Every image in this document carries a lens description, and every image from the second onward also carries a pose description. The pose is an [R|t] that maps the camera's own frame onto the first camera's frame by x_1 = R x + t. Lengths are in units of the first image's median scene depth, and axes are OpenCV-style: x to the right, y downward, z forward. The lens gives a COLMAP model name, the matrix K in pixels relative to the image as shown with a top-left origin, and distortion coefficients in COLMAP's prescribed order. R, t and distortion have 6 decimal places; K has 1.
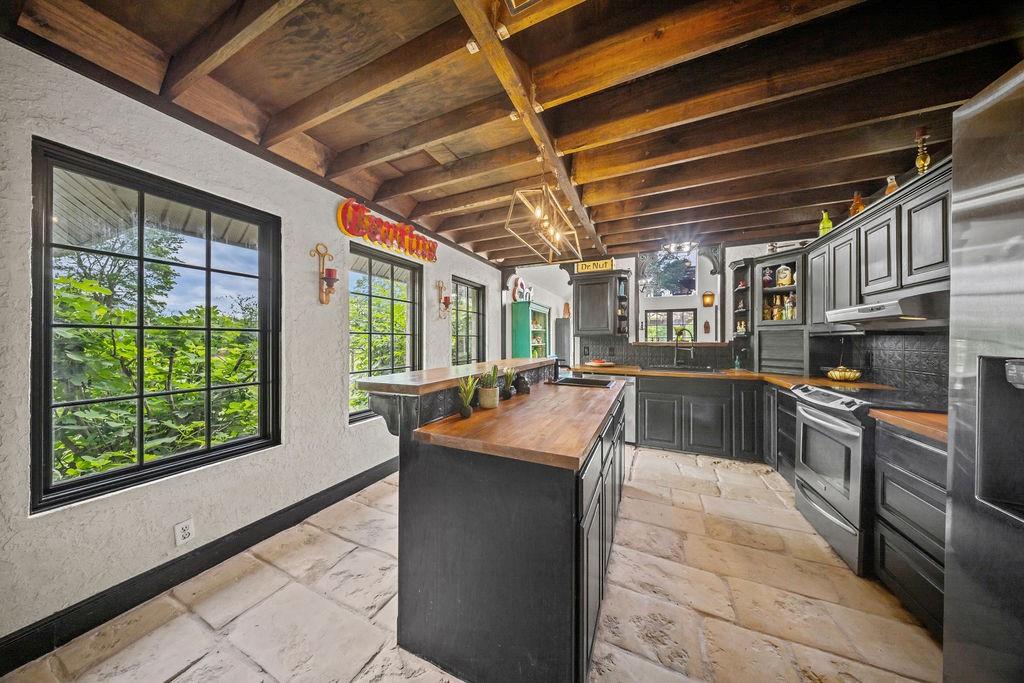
lens RADIAL K [[301.9, 0, 510.8], [0, 301.9, 339.1], [0, 0, 1]] dist [0.000080, -0.000023]
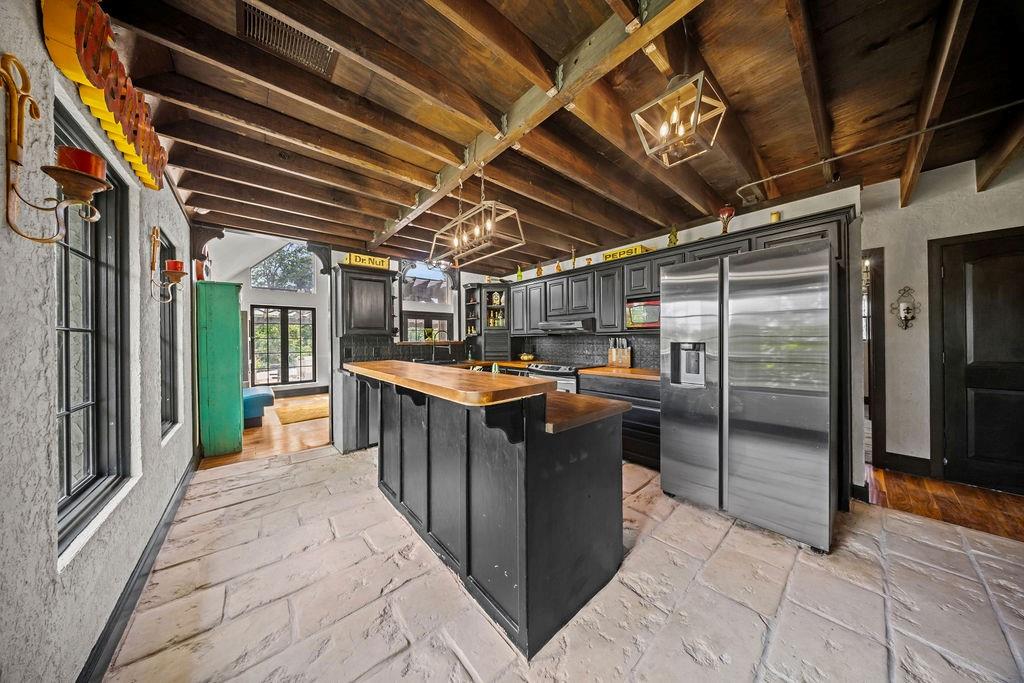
lens RADIAL K [[301.9, 0, 511.8], [0, 301.9, 340.4], [0, 0, 1]] dist [0.000080, -0.000023]
pose [[0.416611, -0.007204, 0.909056, -0.479230], [0.004375, 0.999973, 0.005920, 0.000872], [-0.909074, 0.001511, 0.416631, 0.248077]]
